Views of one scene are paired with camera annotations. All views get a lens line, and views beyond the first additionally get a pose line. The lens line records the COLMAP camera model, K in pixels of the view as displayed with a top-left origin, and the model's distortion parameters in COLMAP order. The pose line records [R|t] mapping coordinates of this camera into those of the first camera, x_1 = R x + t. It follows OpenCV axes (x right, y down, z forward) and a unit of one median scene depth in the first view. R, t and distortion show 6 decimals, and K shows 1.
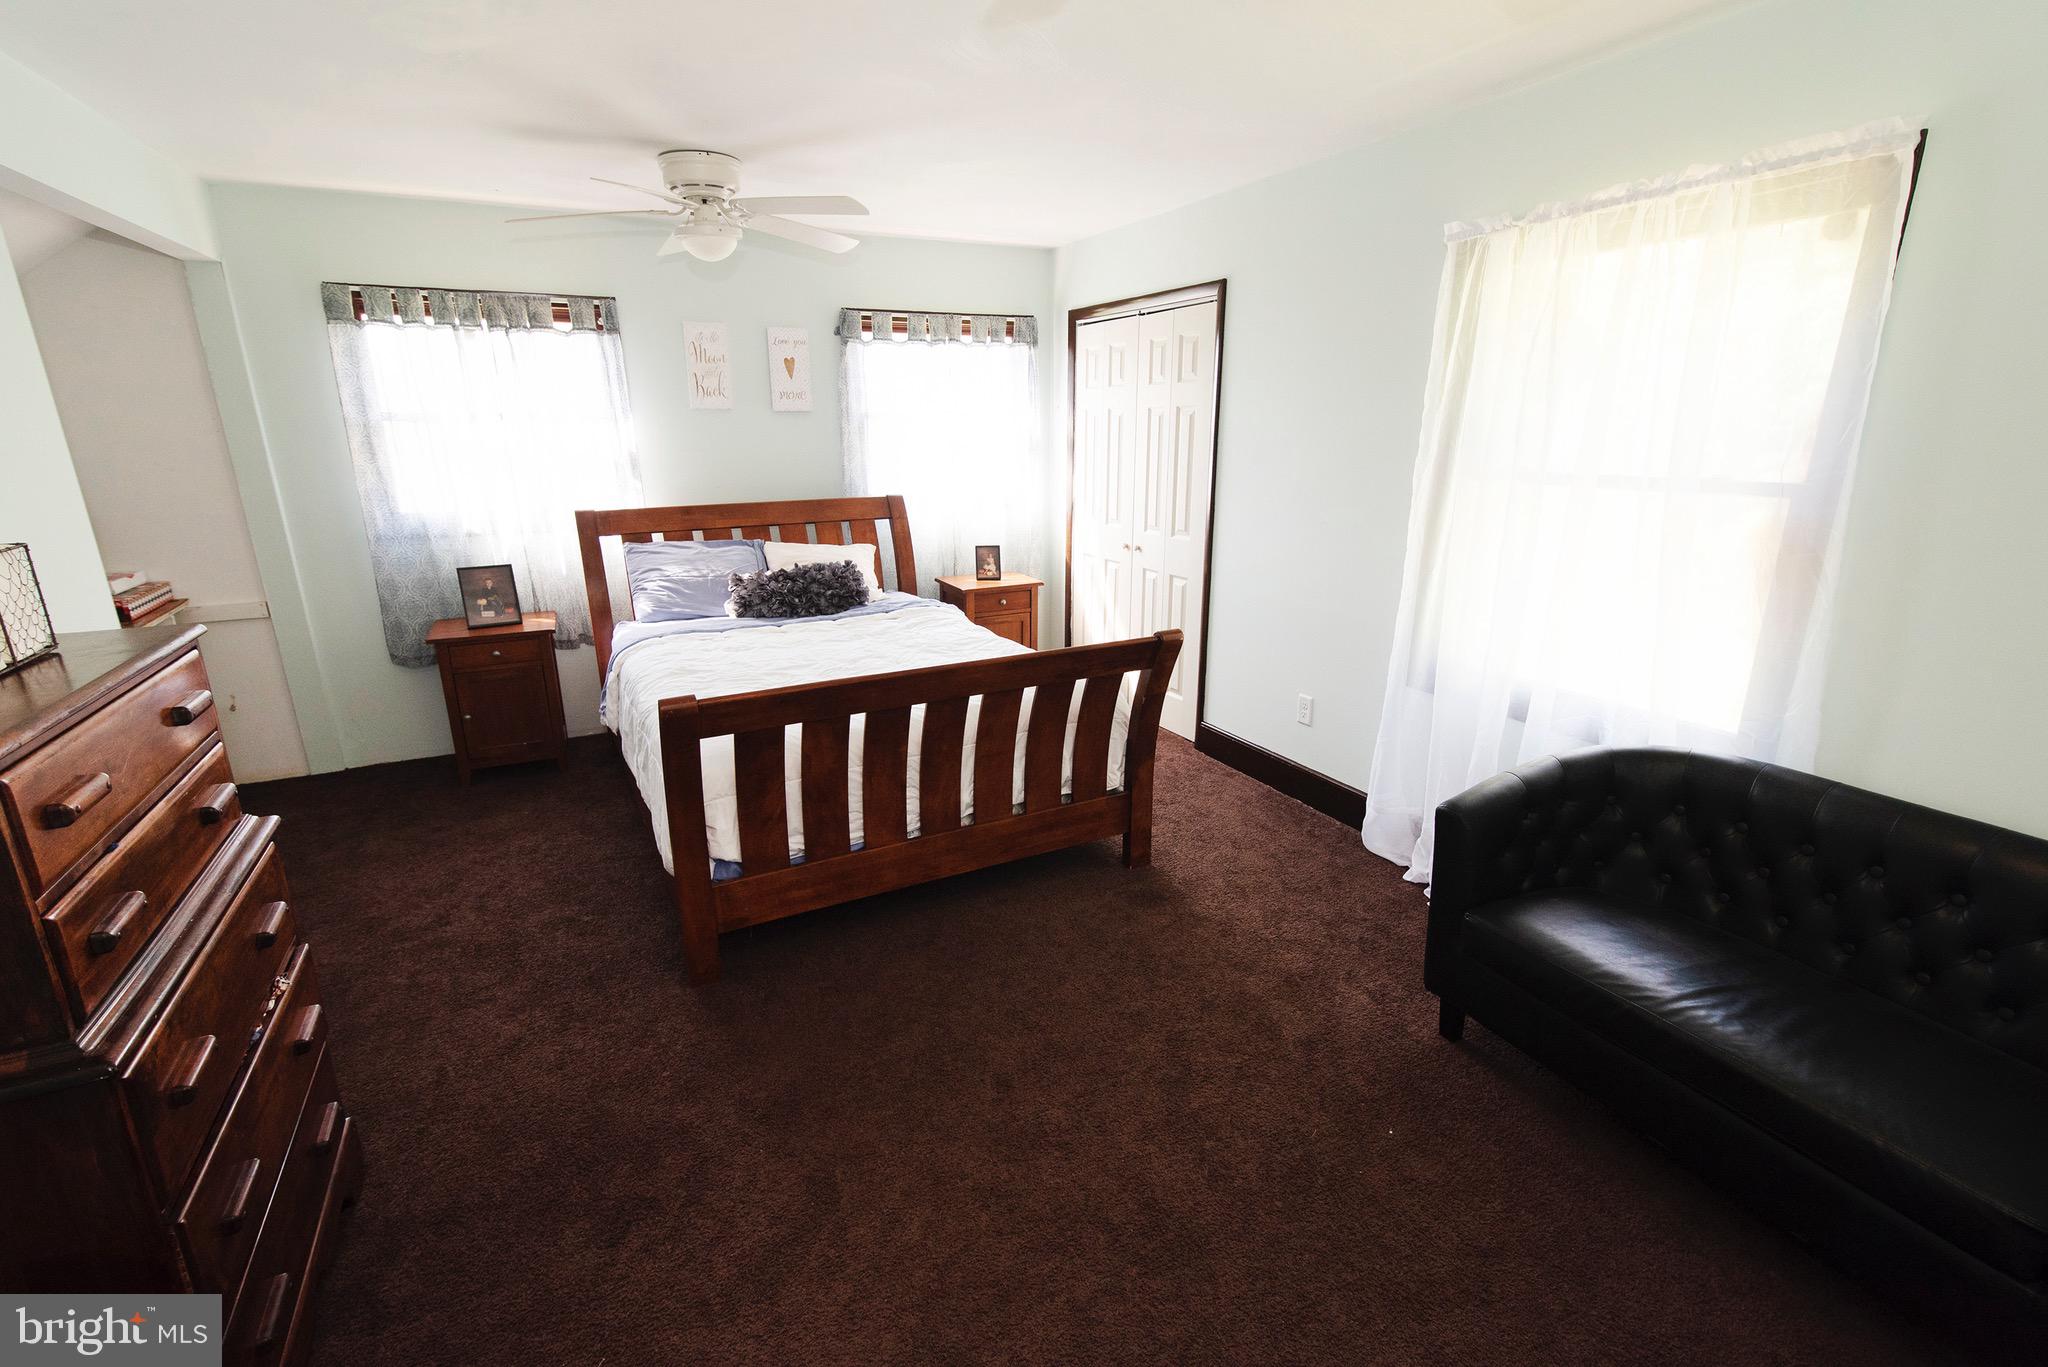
lens RADIAL K [[923.0, 0, 1016.6], [0, 923.0, 684.9], [0, 0, 1]] dist [0.021696, -0.000481]
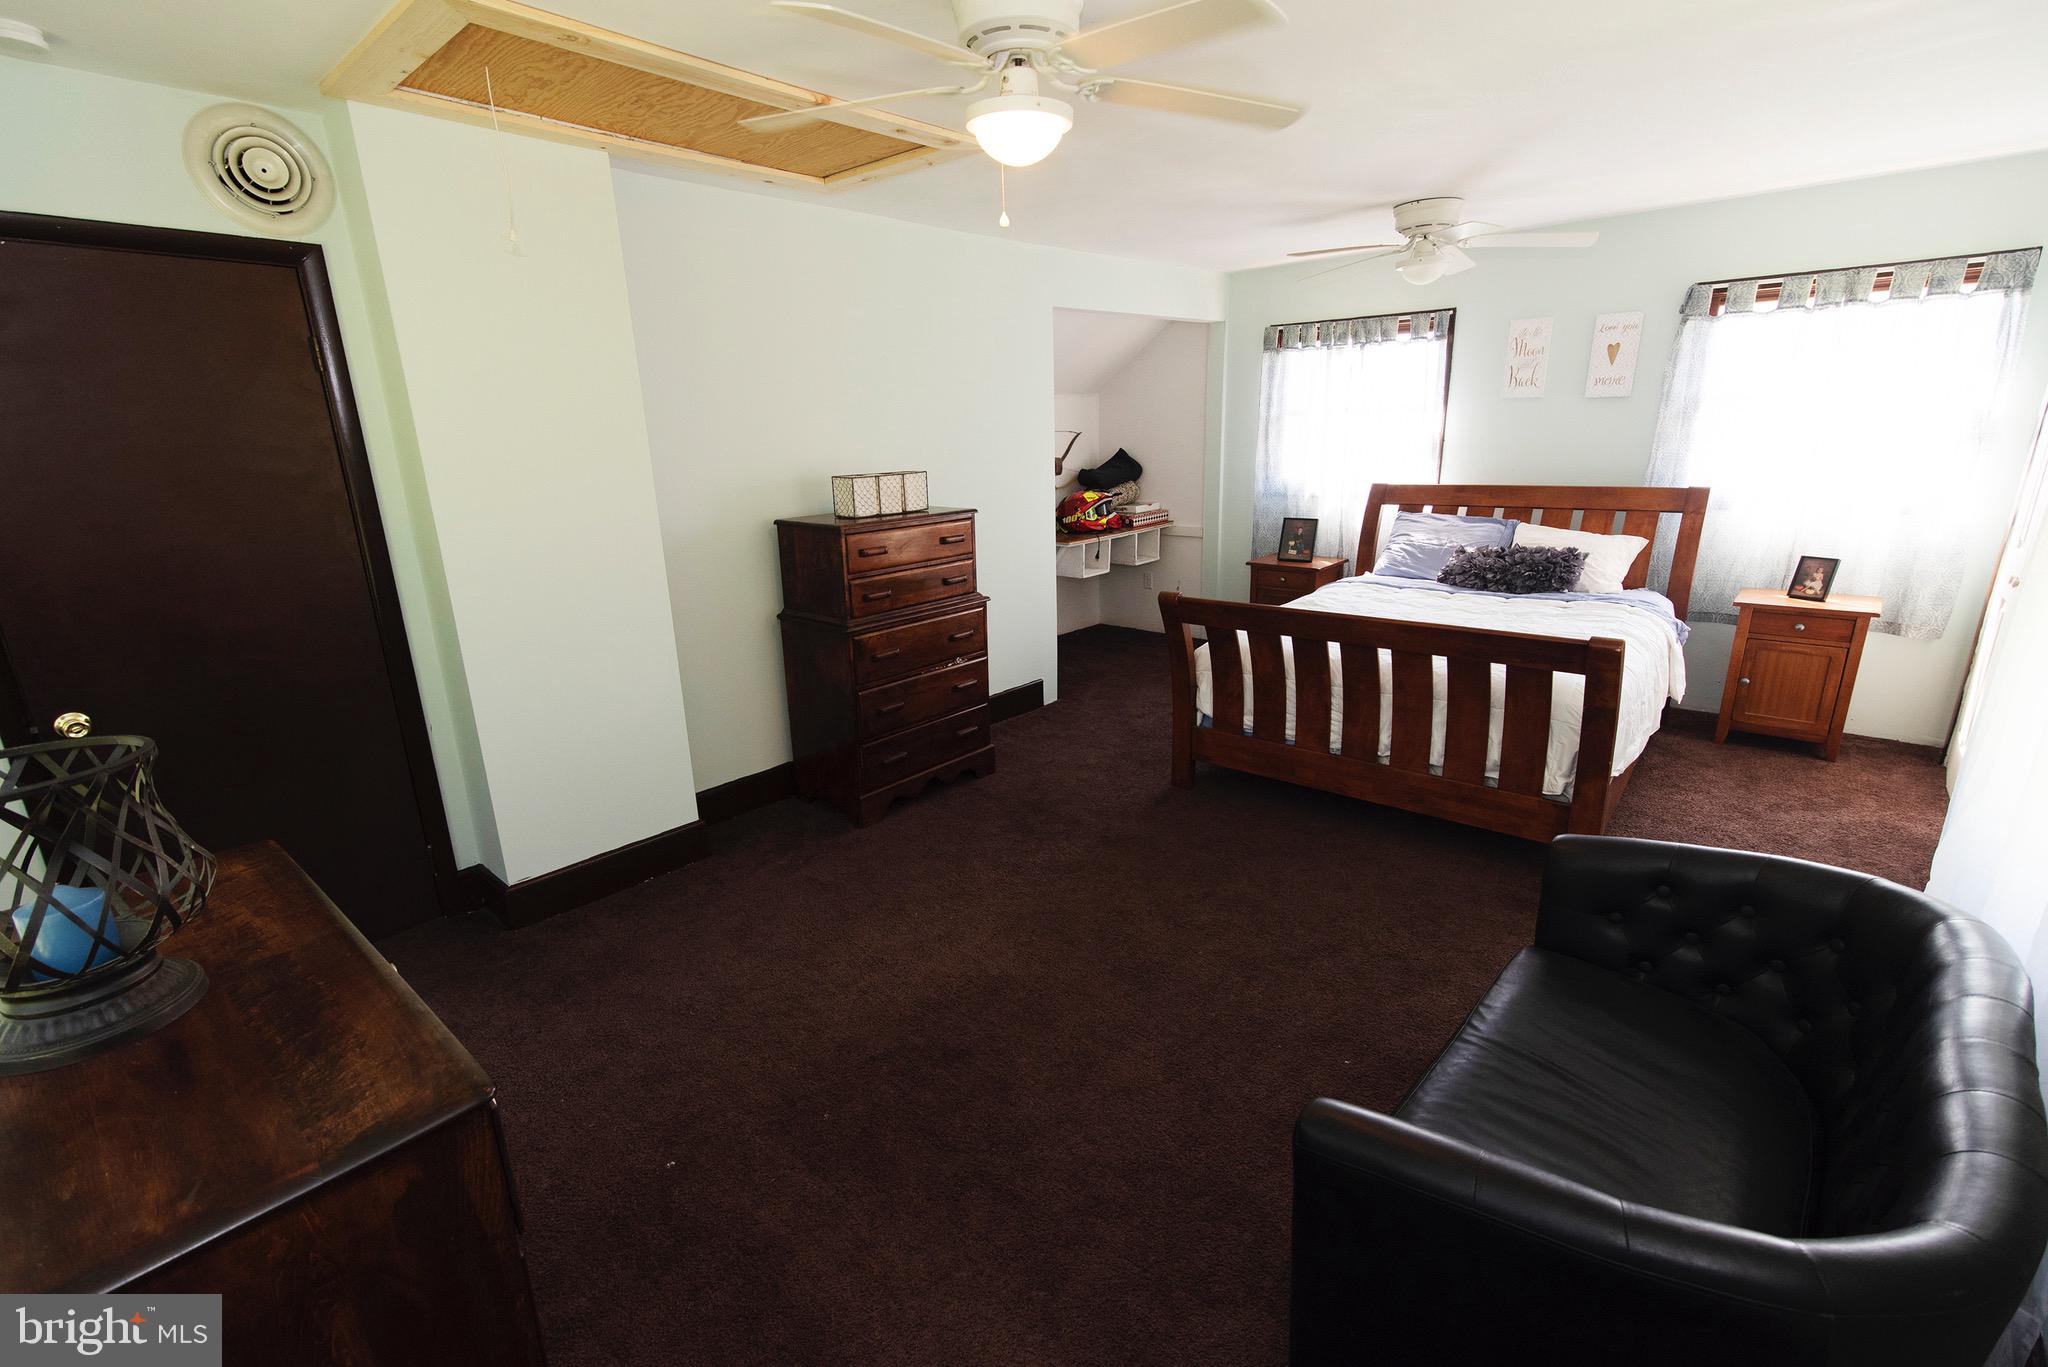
lens RADIAL K [[923.0, 0, 1012.6], [0, 923.0, 686.1], [0, 0, 1]] dist [0.021696, -0.000481]
pose [[0.382958, 0.255089, -0.887847, 0.536905], [-0.235096, 0.956384, 0.173375, -0.023708], [0.893349, 0.142334, 0.426225, 0.047825]]
